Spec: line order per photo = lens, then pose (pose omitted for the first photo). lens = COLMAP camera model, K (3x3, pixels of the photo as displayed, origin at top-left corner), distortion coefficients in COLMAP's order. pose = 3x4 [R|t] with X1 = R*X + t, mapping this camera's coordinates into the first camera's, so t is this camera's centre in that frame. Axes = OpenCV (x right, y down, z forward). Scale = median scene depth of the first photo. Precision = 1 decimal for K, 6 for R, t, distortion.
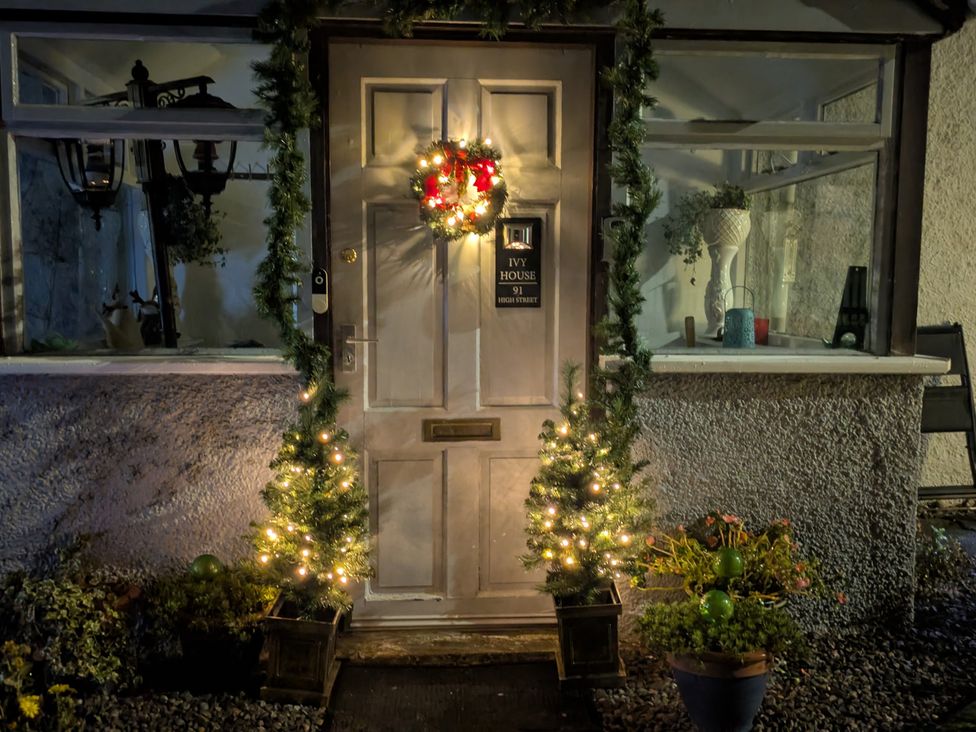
lens RADIAL K [[889.1, 0, 485.5], [0, 889.1, 380.9], [0, 0, 1]] dist [0.055510, -0.003717]
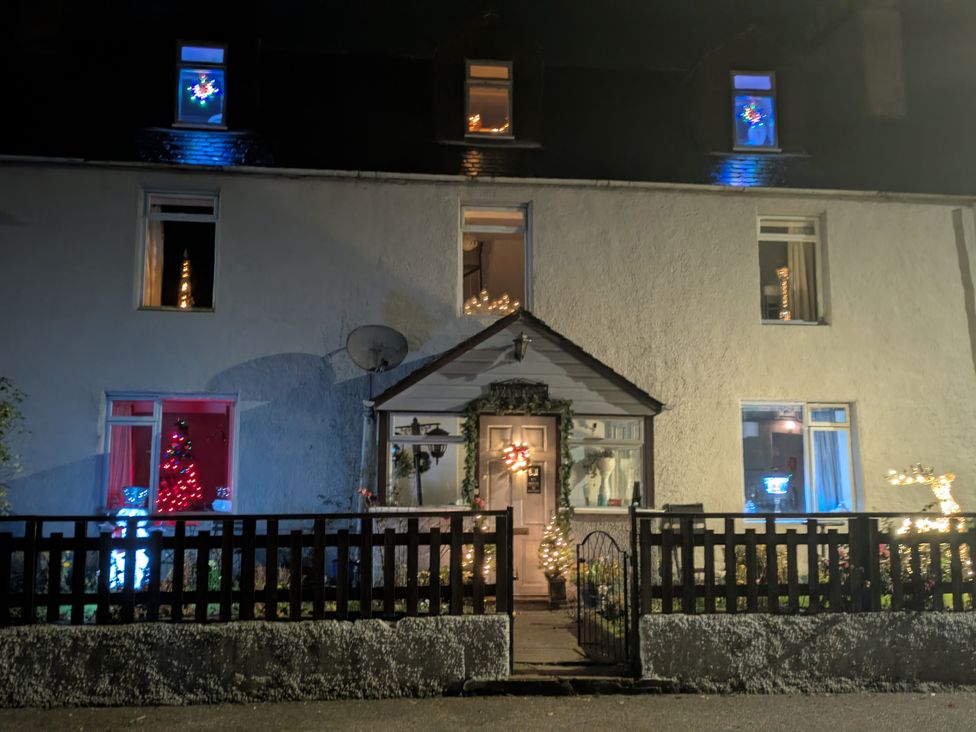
lens RADIAL K [[889.1, 0, 485.5], [0, 889.1, 380.9], [0, 0, 1]] dist [0.055510, -0.003717]
pose [[0.998970, 0.009234, 0.044437, -0.296435], [0.000779, 0.975450, -0.220218, 0.239637], [-0.045379, 0.220026, 0.974438, -2.316770]]
